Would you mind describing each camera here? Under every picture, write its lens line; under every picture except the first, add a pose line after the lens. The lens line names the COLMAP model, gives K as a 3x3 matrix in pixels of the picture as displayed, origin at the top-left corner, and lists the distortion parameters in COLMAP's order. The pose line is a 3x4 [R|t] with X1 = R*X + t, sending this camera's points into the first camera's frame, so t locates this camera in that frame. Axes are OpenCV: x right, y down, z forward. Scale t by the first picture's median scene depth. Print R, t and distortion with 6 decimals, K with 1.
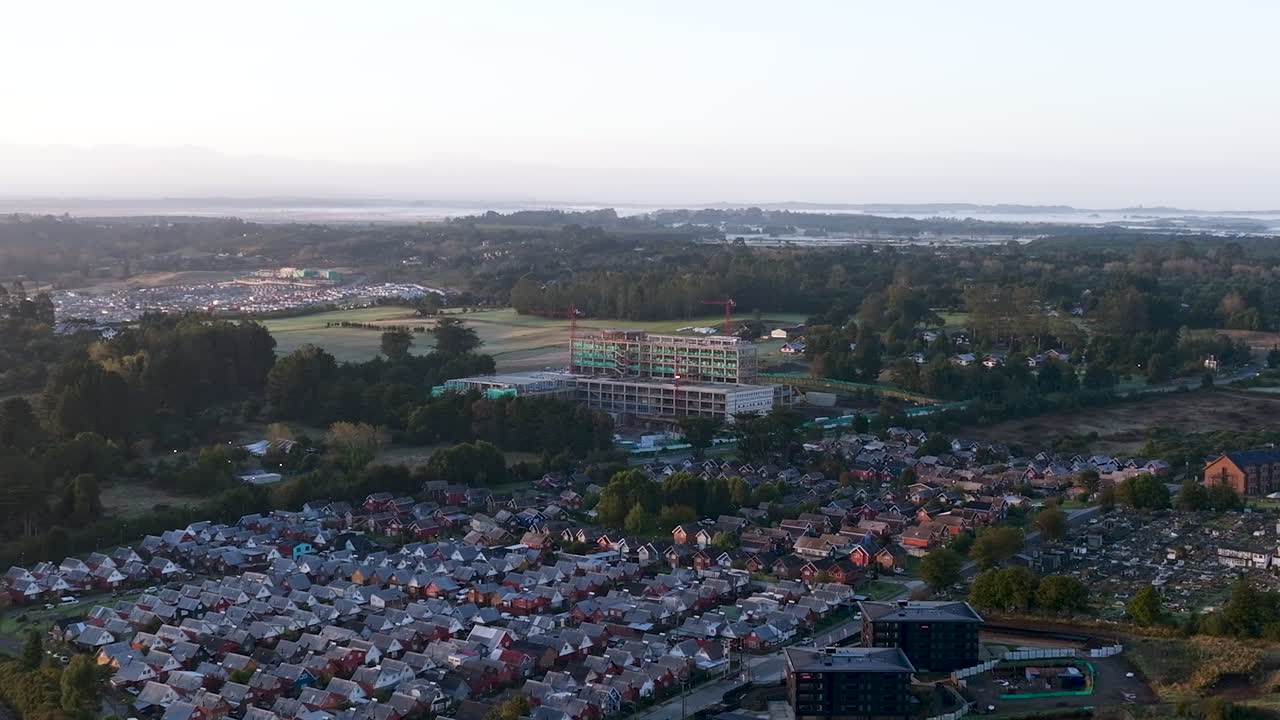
lens RADIAL K [[1872.1, 0, 638.9], [0, 1872.1, 358.4], [0, 0, 1]] dist [0.012065, 0.000000]
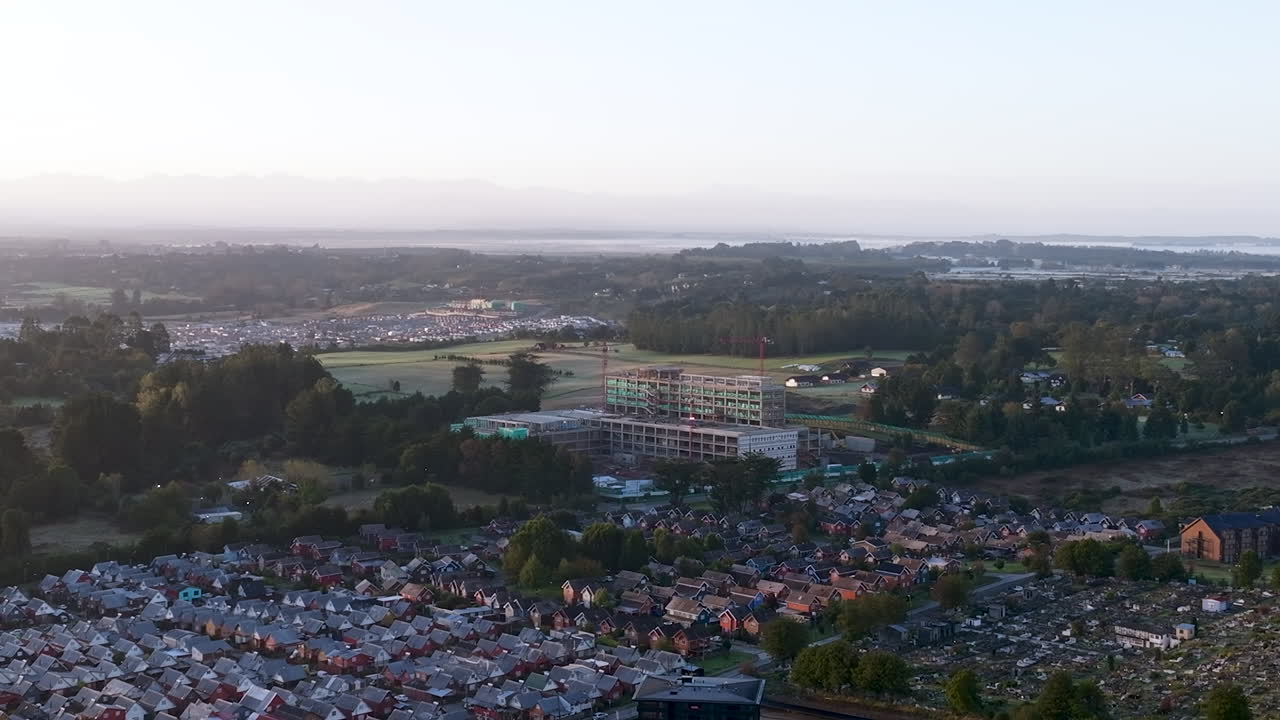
lens RADIAL K [[1872.1, 0, 637.7], [0, 1872.1, 362.8], [0, 0, 1]] dist [0.012065, 0.000000]
pose [[0.988948, 0.011259, -0.147833, 0.149386], [-0.013407, 0.999818, -0.013540, -0.005685], [0.147654, 0.015372, 0.988920, 0.060009]]
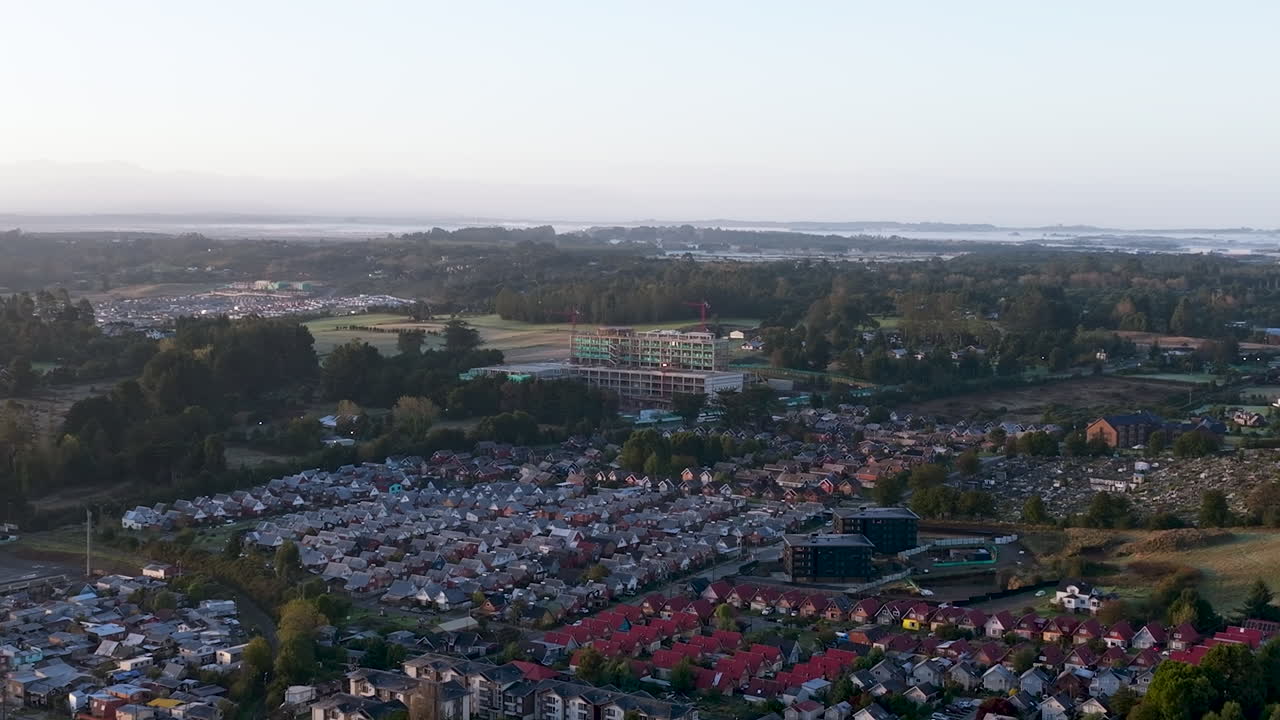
lens RADIAL K [[1872.1, 0, 640.2], [0, 1872.1, 358.8], [0, 0, 1]] dist [0.012065, 0.000000]
pose [[0.999191, -0.000249, 0.040222, -0.049250], [0.000608, 0.999960, -0.008907, 0.018719], [-0.040218, 0.008924, 0.999151, -0.237483]]
